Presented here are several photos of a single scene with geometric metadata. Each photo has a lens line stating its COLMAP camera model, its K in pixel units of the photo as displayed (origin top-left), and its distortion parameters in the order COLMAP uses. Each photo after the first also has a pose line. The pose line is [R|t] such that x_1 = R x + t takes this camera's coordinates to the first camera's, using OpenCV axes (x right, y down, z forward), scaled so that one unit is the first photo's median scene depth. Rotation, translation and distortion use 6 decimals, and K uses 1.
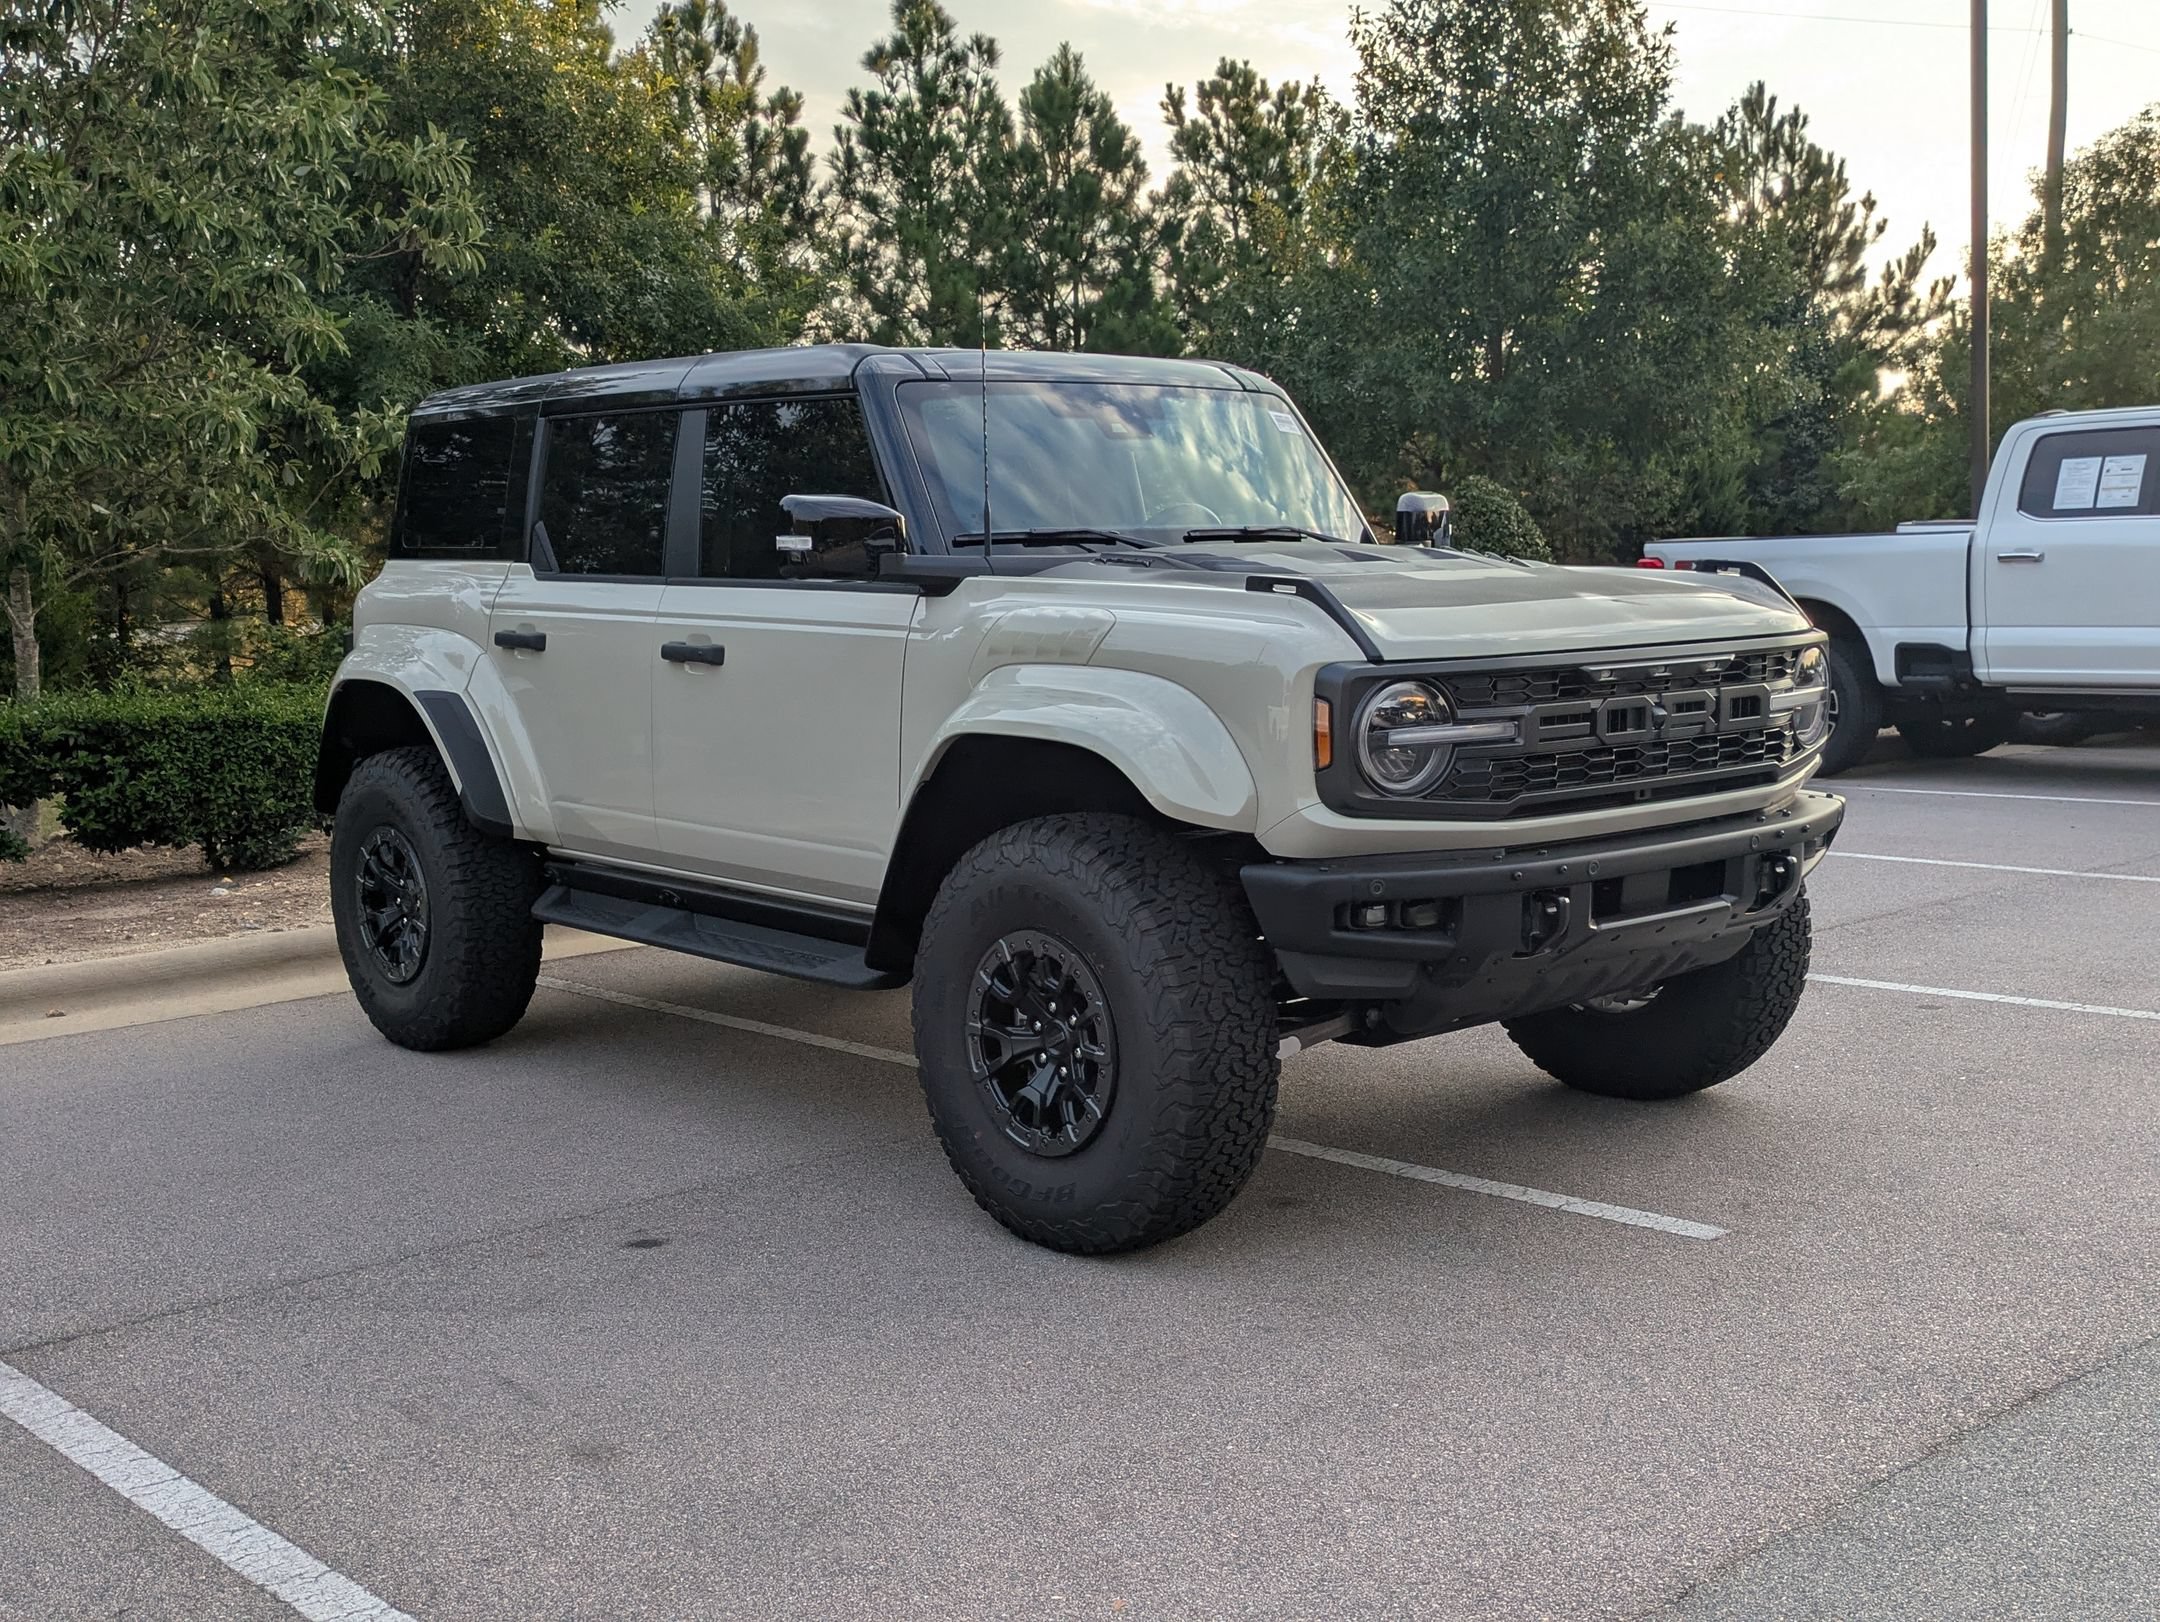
lens RADIAL K [[2433.4, 0, 1074.7], [0, 2433.4, 812.9], [0, 0, 1]] dist [0.023315, 0.000000]
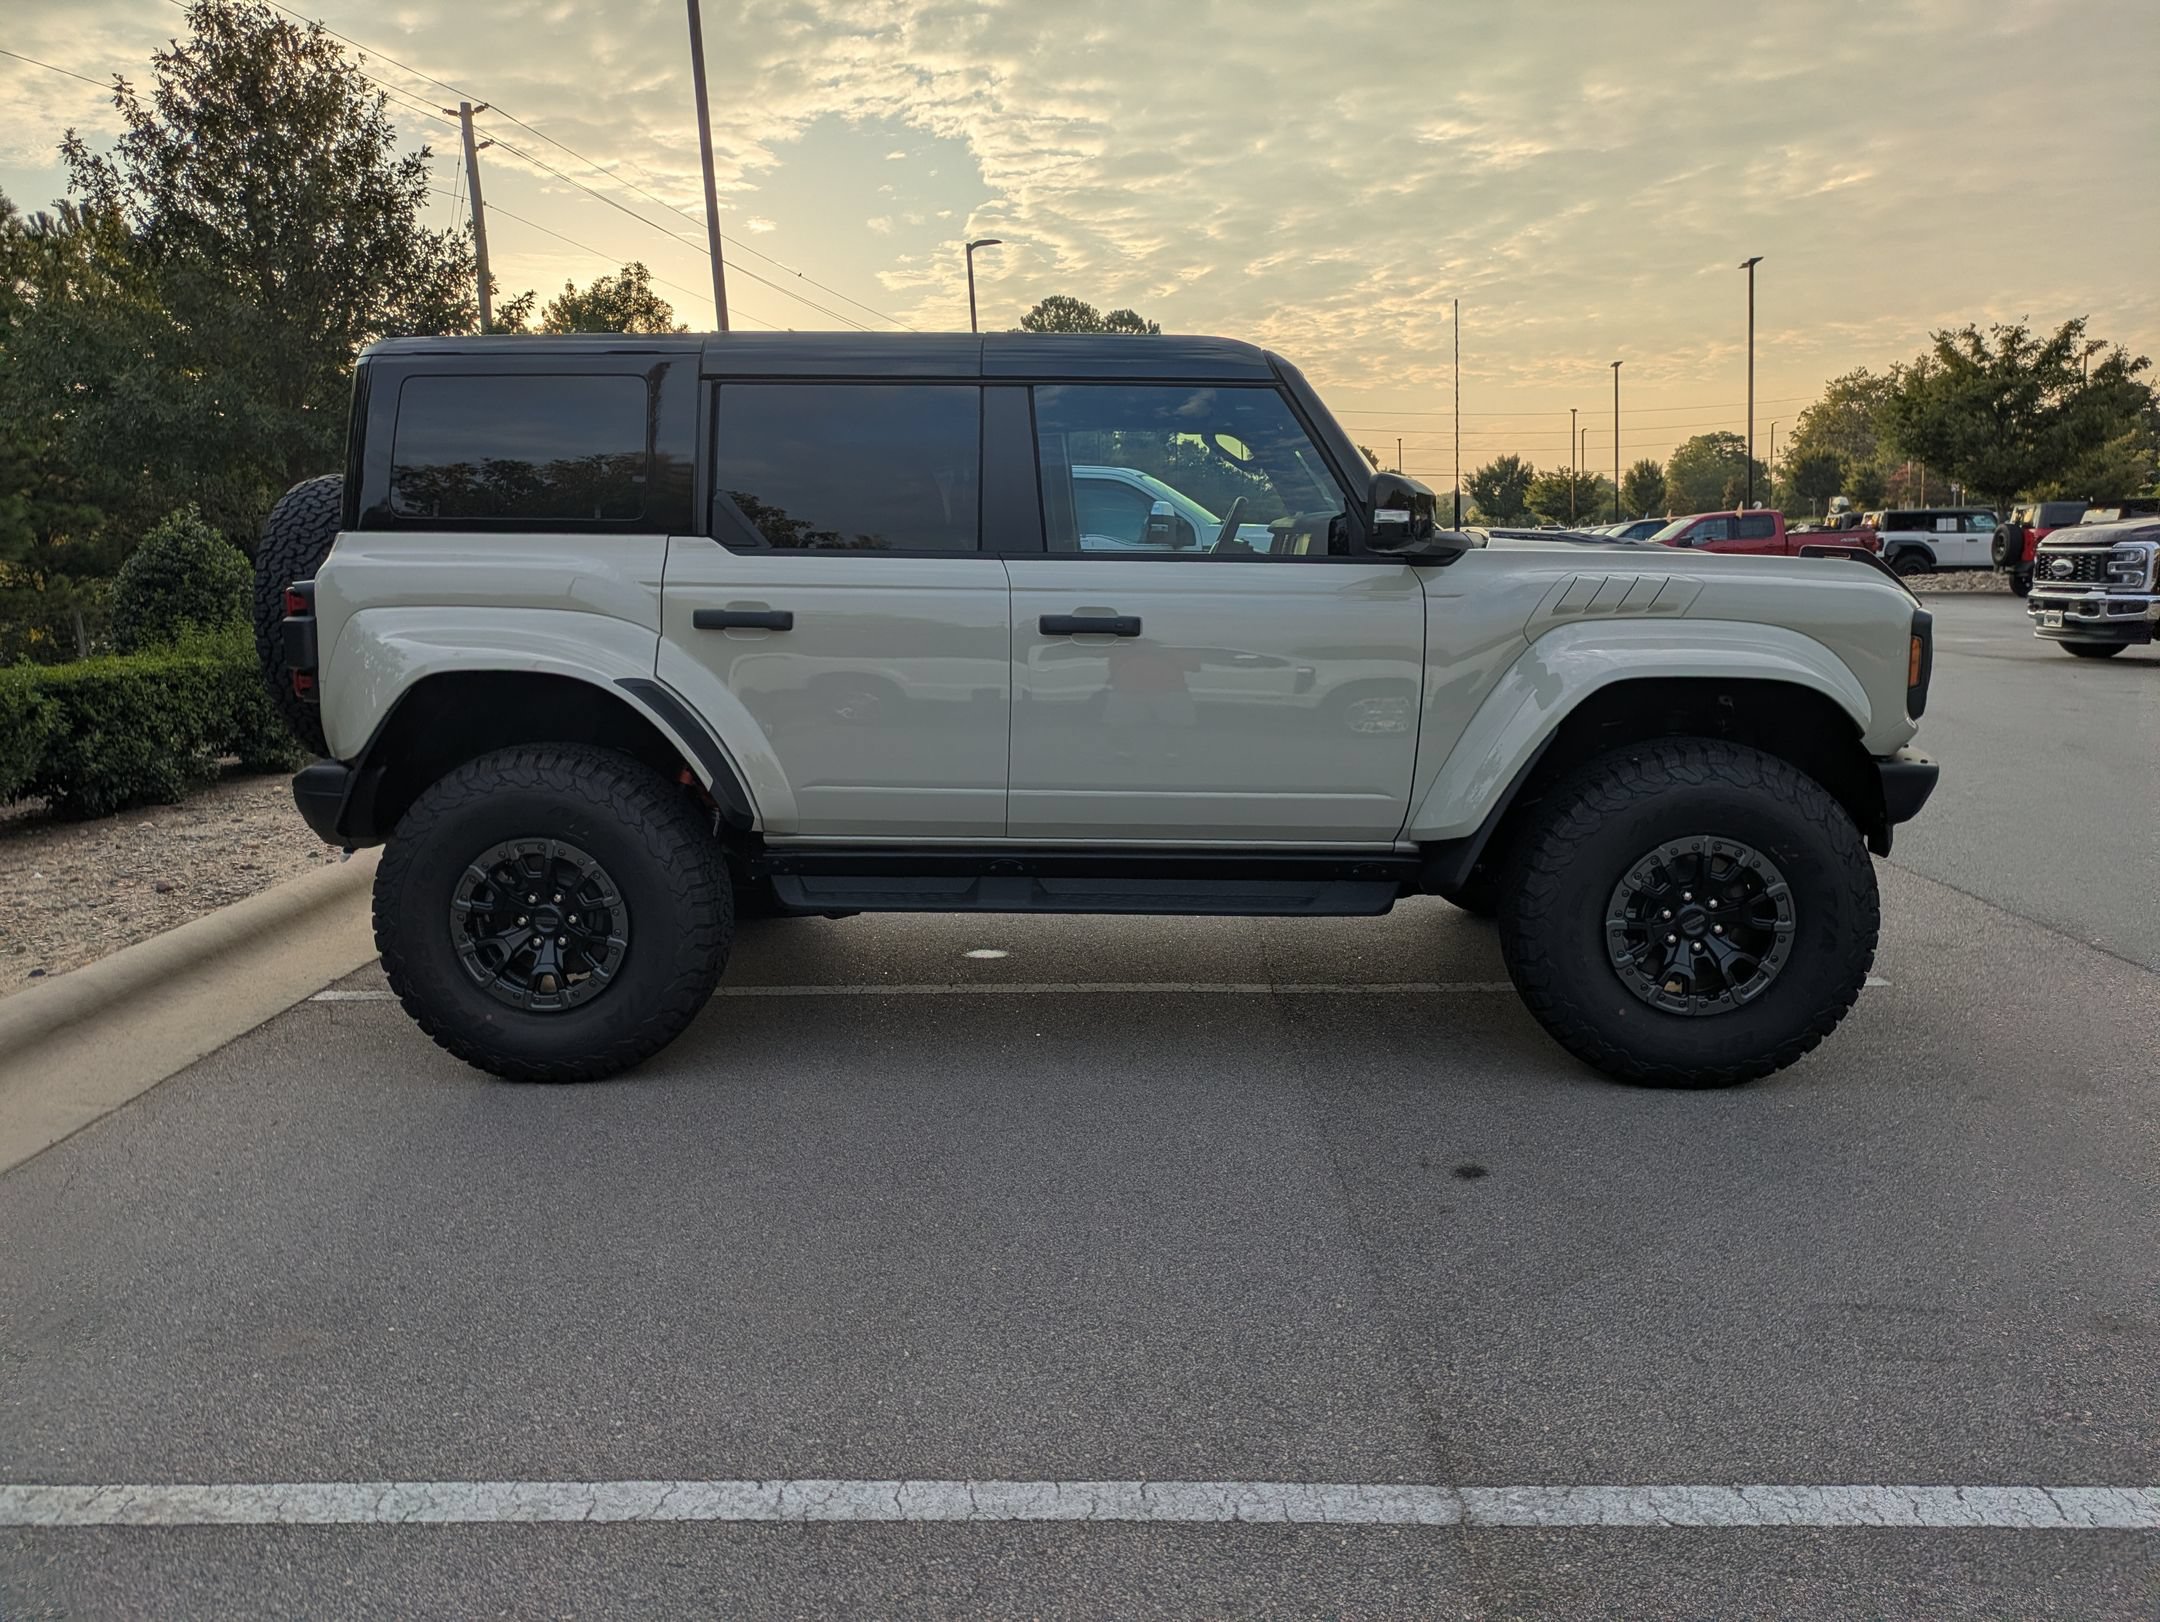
lens RADIAL K [[1616.7, 0, 1087.4], [0, 1616.7, 813.1], [0, 0, 1]] dist [0.028904, -0.004780]
pose [[0.681656, -0.104412, 0.724184, -0.591061], [0.072311, 0.994534, 0.075326, -0.034102], [-0.728091, 0.001020, 0.685480, 0.475682]]
